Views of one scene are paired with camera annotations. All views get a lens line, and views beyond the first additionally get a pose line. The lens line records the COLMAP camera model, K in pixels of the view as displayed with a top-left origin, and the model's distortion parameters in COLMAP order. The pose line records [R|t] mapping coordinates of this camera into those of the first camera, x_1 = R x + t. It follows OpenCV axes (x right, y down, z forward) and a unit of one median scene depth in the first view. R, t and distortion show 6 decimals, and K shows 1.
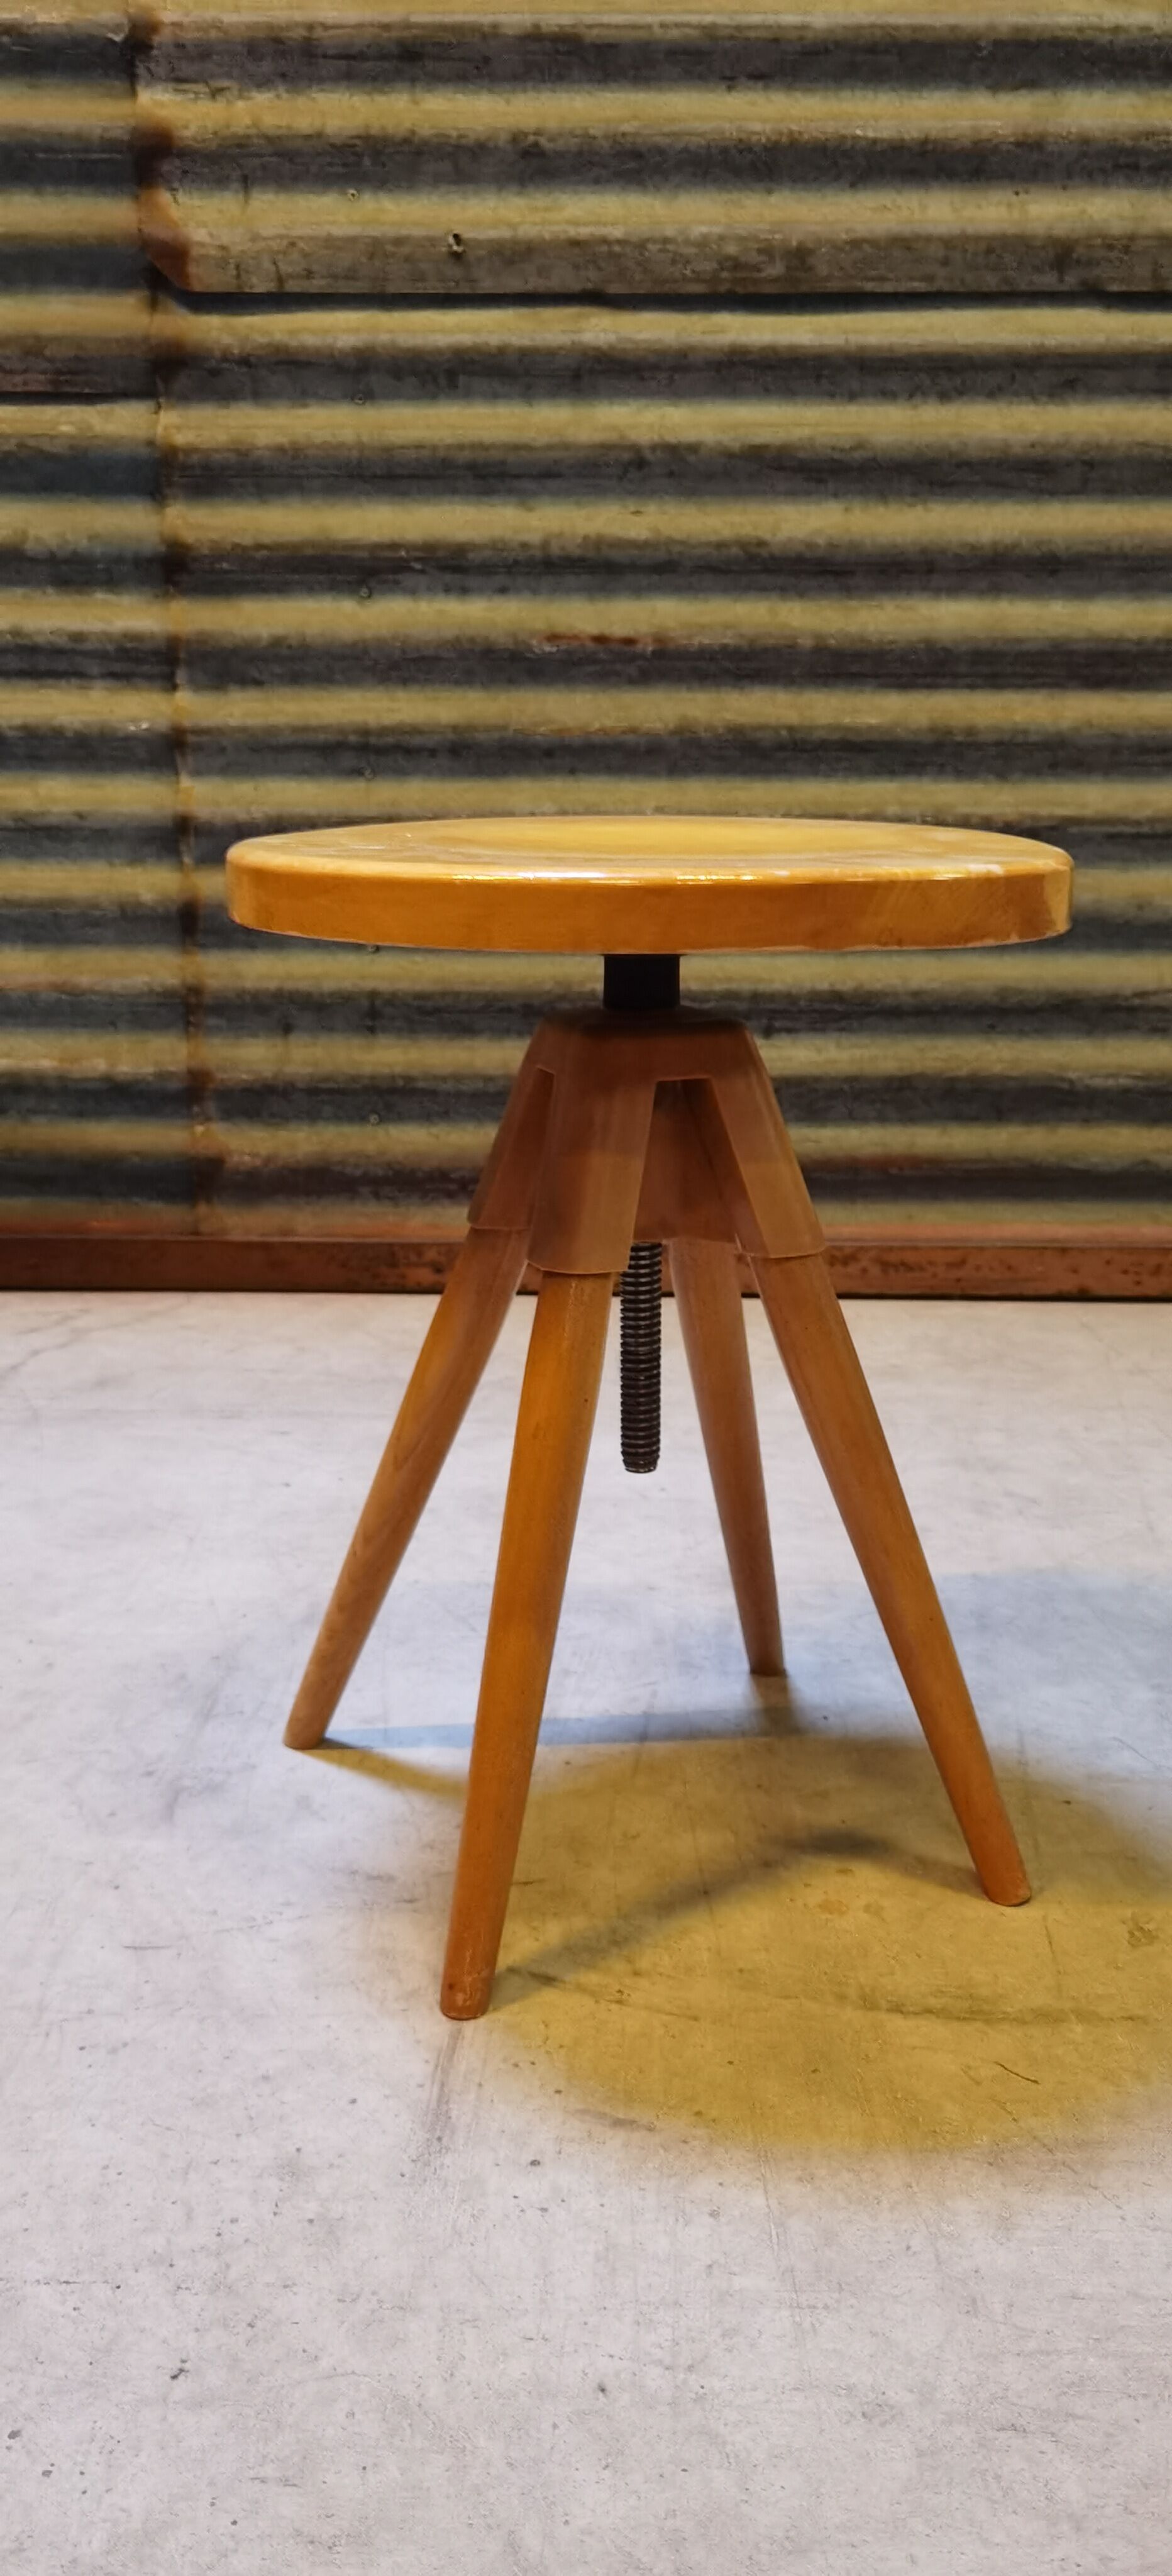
lens RADIAL K [[2087.6, 0, 577.4], [0, 2087.6, 1304.0], [0, 0, 1]] dist [-0.026366, 0.062572]
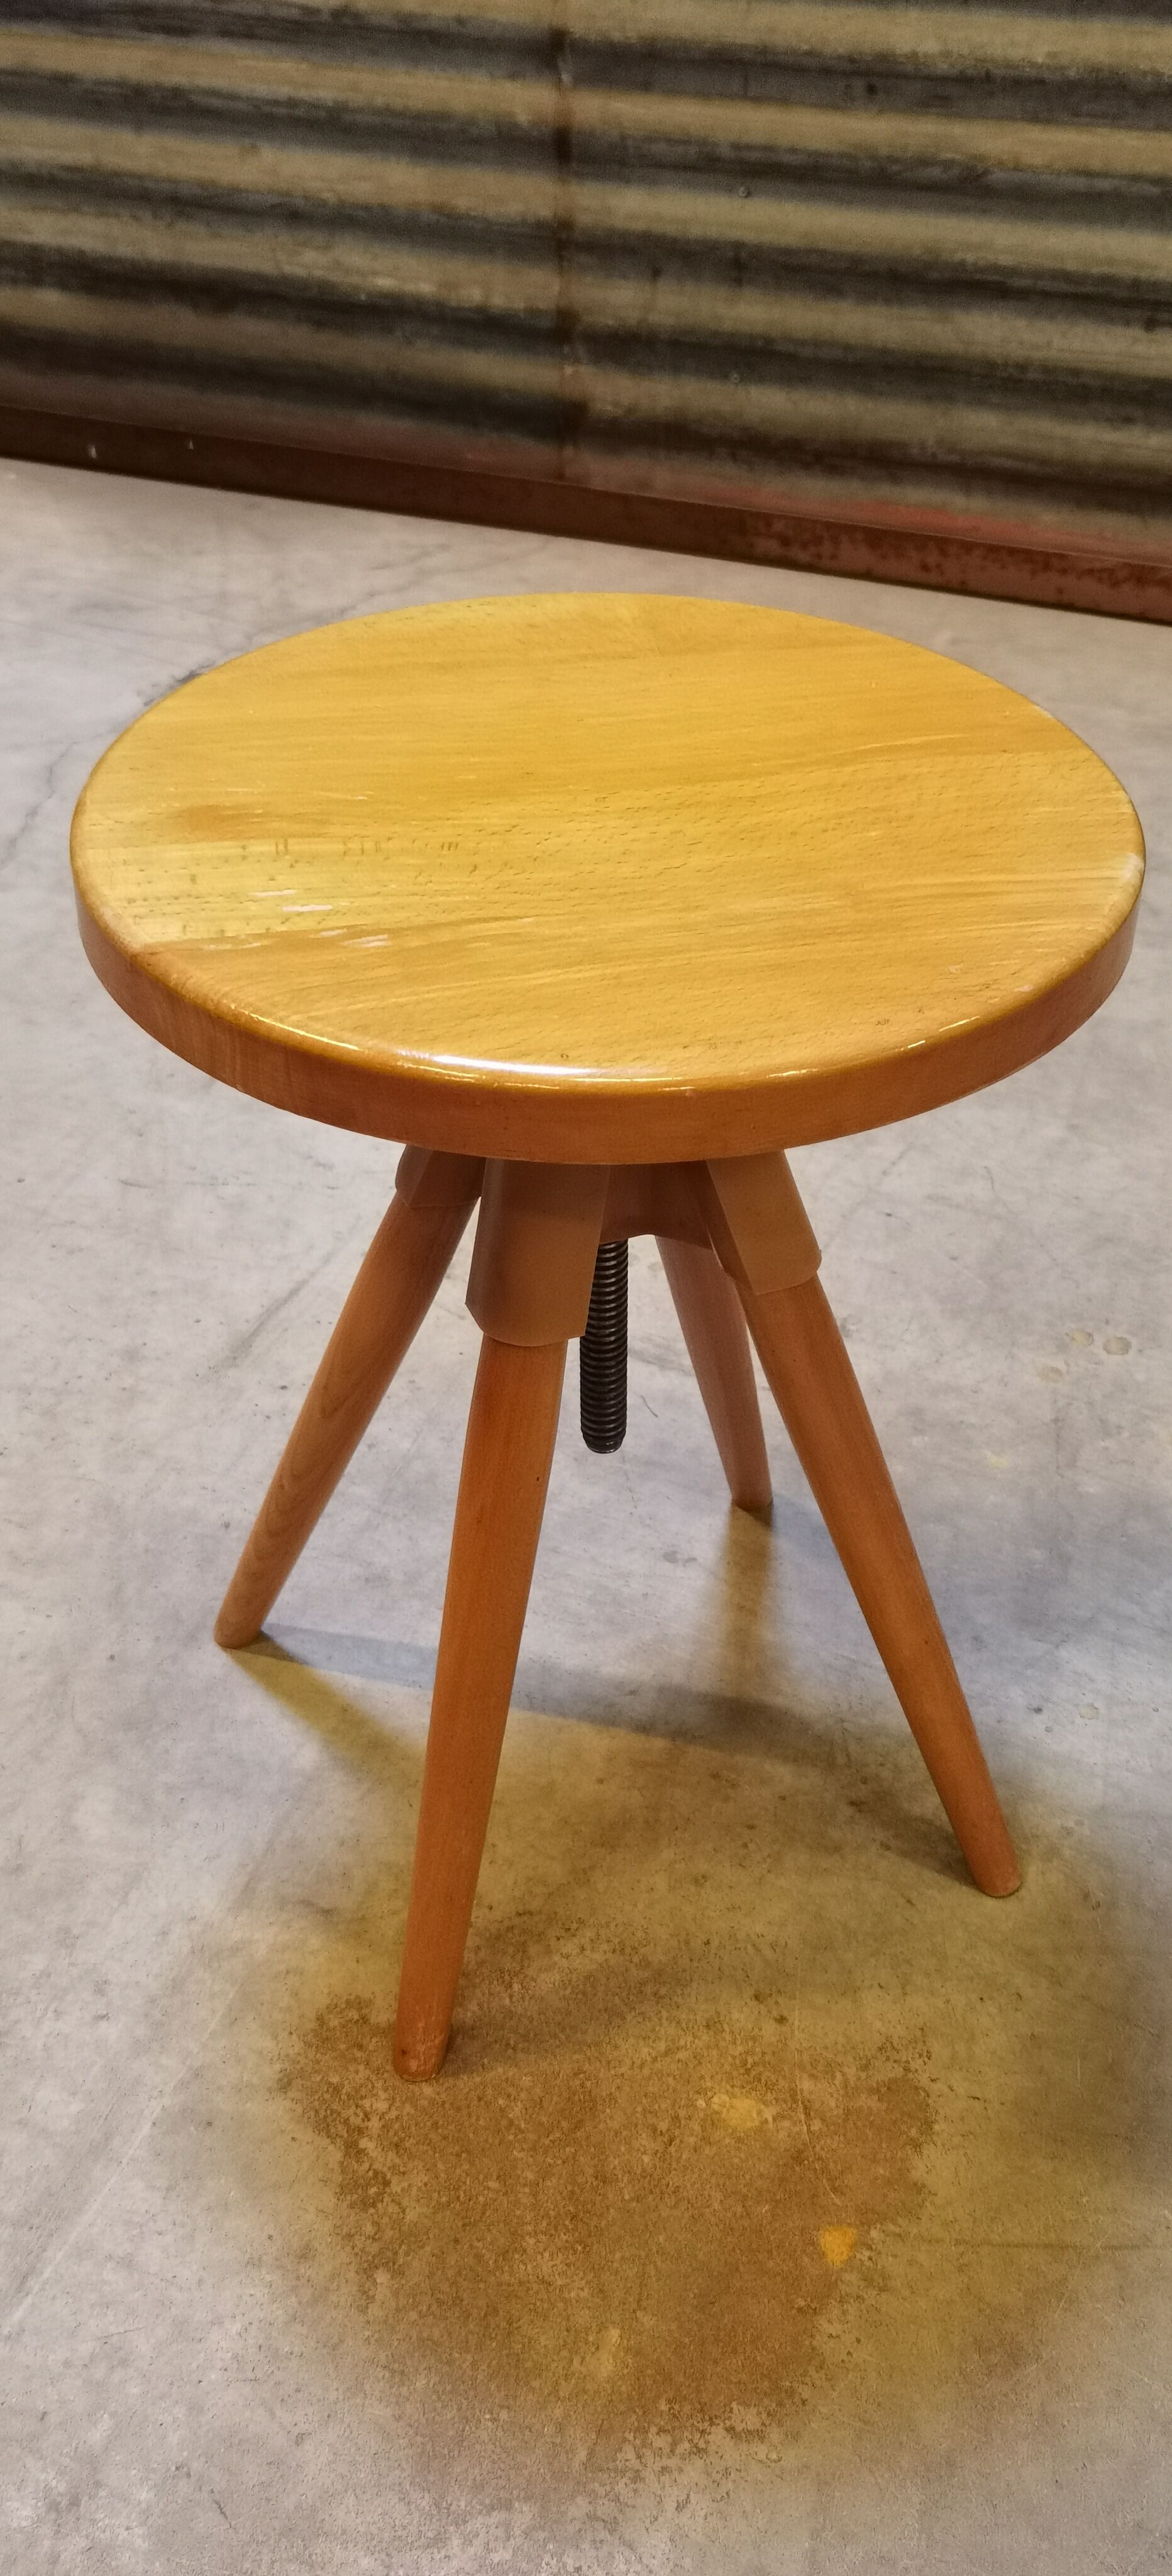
lens RADIAL K [[2468.9, 0, 586.4], [0, 2468.9, 1294.8], [0, 0, 1]] dist [-0.006921, 0.000000]
pose [[0.931711, 0.212506, -0.294542, 0.301791], [-0.088749, 0.919588, 0.382728, -0.146907], [0.352189, -0.330452, 0.875651, -0.186960]]
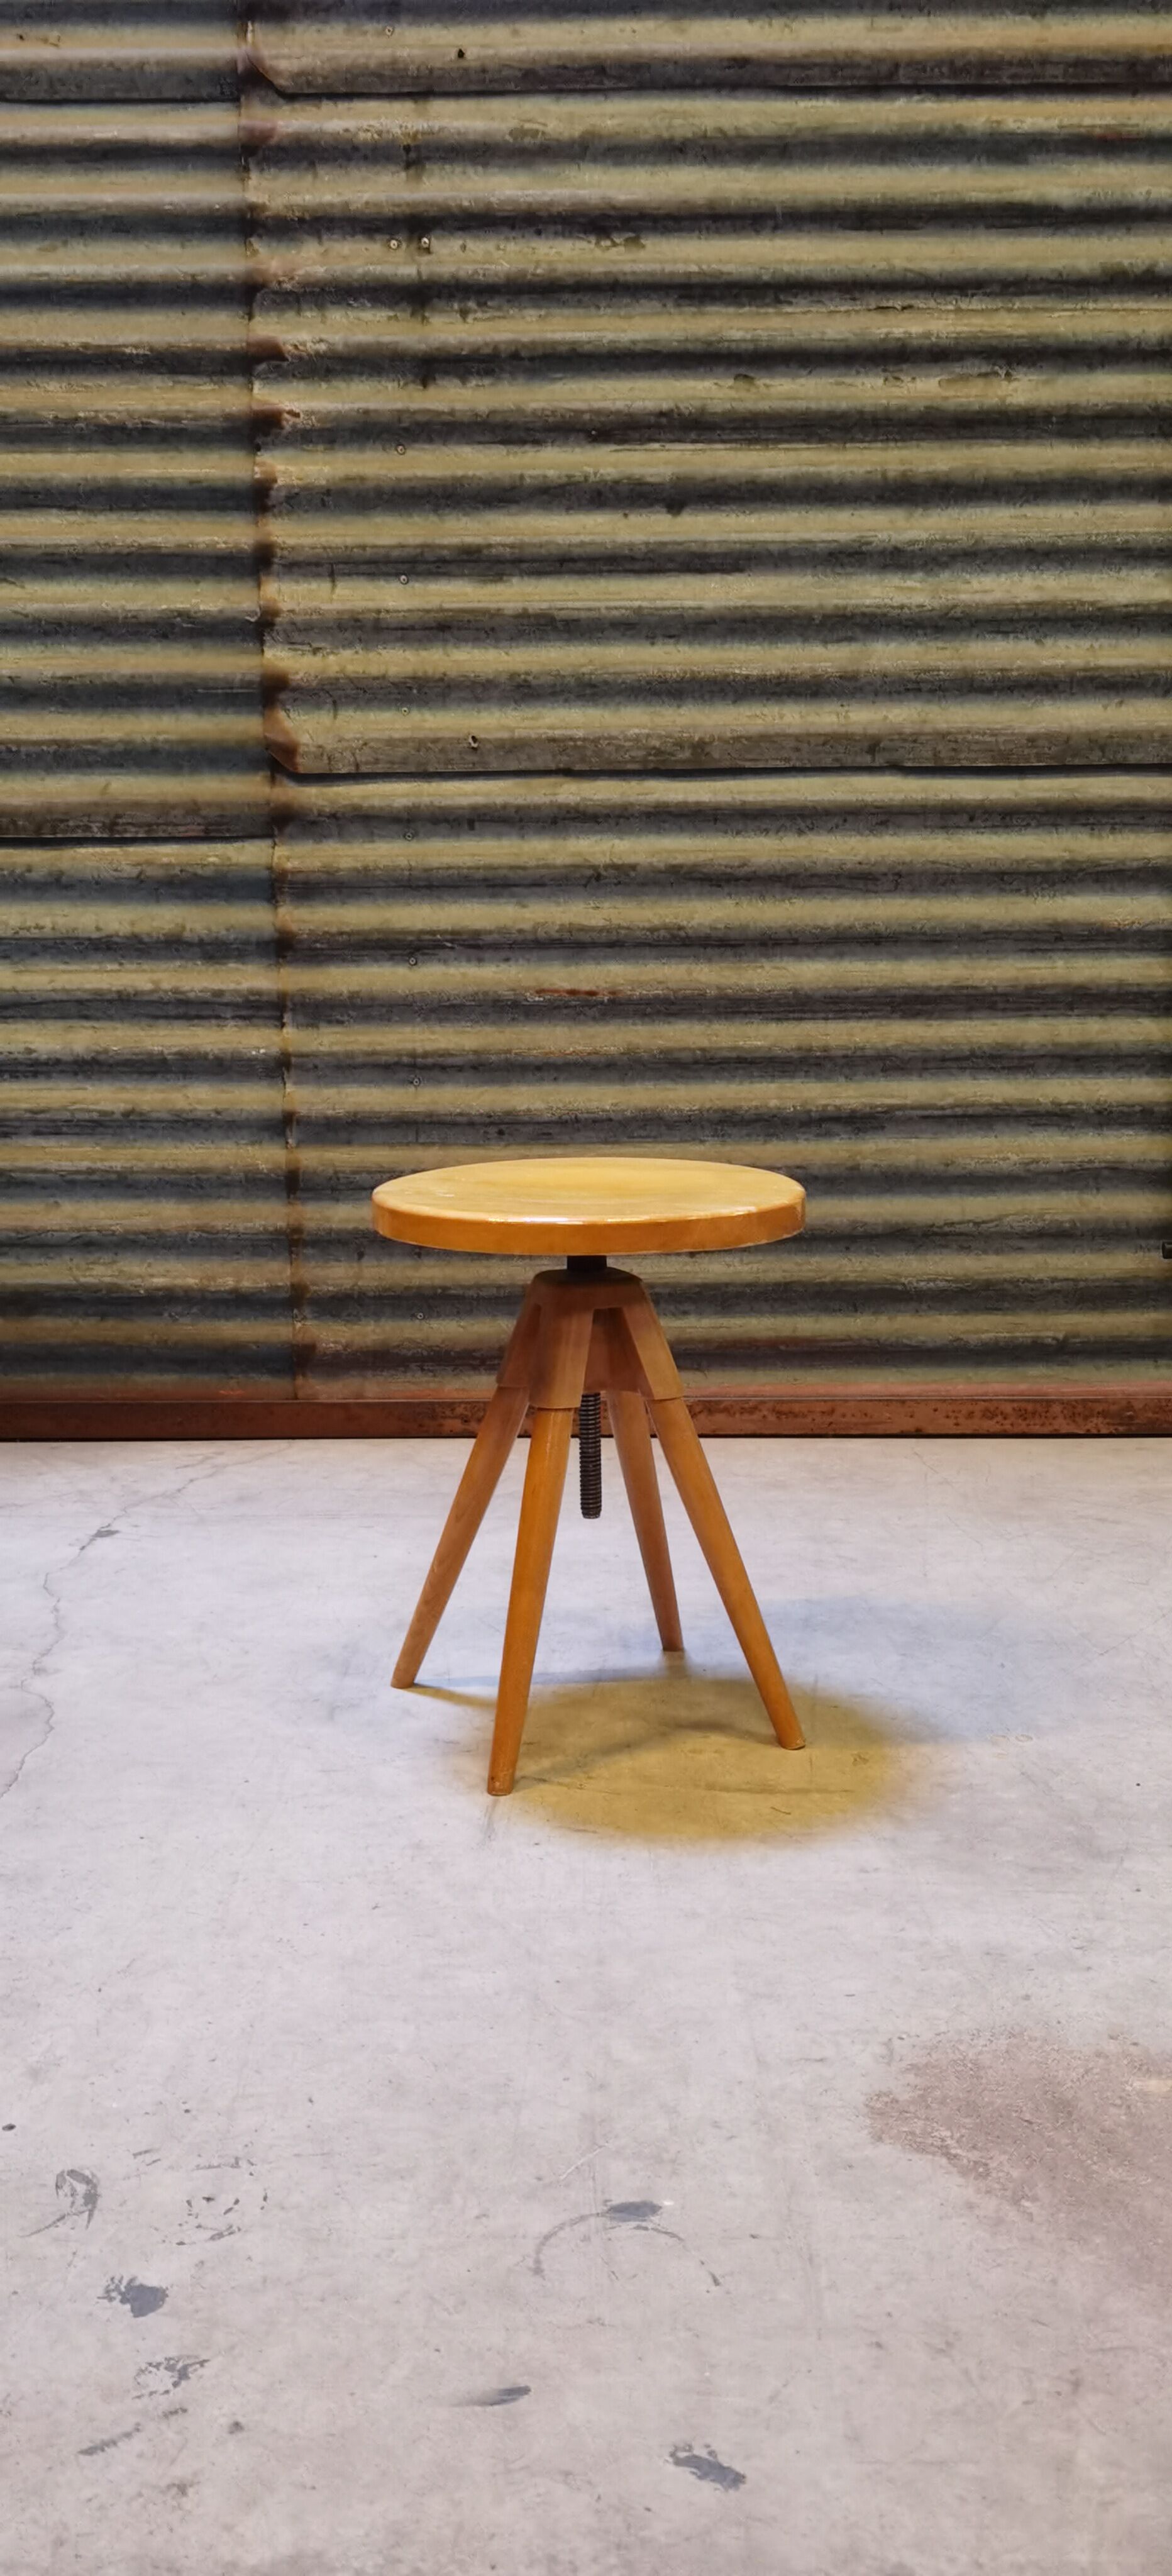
lens RADIAL K [[2087.6, 0, 579.3], [0, 2087.6, 1302.4], [0, 0, 1]] dist [-0.026366, 0.062572]
pose [[0.999915, -0.012957, 0.001577, 0.011162], [0.013043, 0.996518, -0.082346, 0.023910], [-0.000504, 0.082359, 0.996603, -0.484471]]
